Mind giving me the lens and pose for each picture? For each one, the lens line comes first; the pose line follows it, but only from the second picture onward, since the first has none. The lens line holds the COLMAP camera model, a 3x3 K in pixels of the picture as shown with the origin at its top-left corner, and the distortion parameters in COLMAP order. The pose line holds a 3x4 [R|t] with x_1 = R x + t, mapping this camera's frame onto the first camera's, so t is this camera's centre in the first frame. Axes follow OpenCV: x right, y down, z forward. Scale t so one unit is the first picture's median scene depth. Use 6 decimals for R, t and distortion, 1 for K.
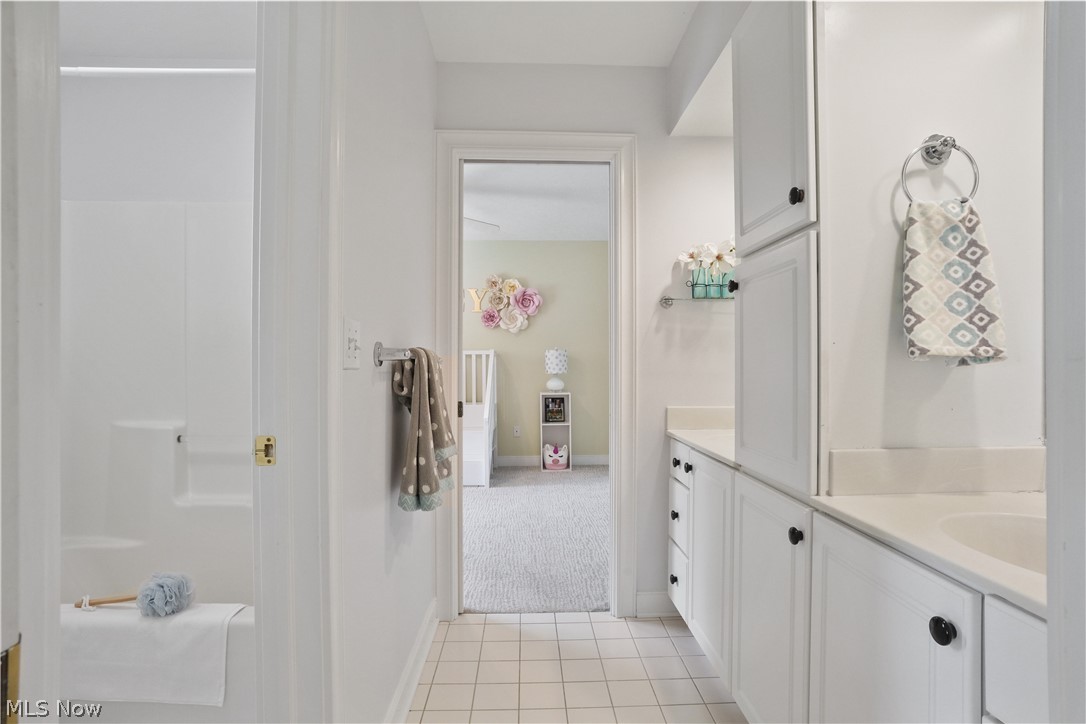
lens RADIAL K [[564.9, 0, 547.5], [0, 564.9, 359.6], [0, 0, 1]] dist [-0.060270, 0.028265]
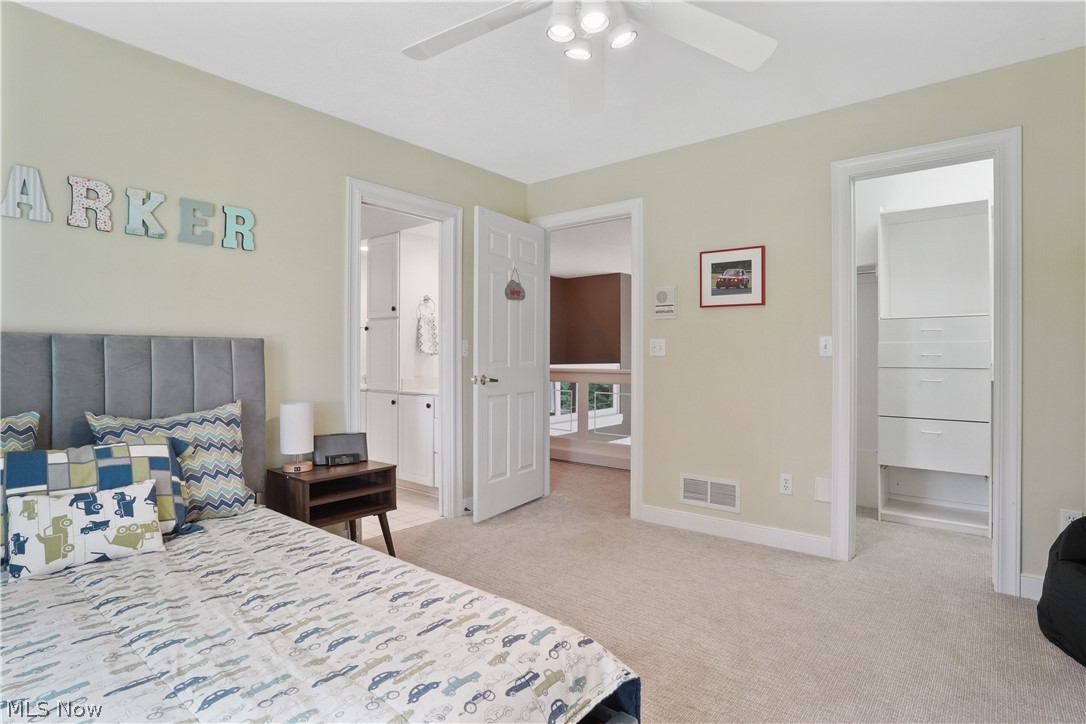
lens RADIAL K [[564.9, 0, 546.2], [0, 564.9, 359.0], [0, 0, 1]] dist [-0.060270, 0.028265]
pose [[0.666169, -0.004099, 0.745790, -1.685726], [-0.004021, 0.999951, 0.009088, -0.004118], [-0.745790, -0.009053, 0.666119, -2.269140]]
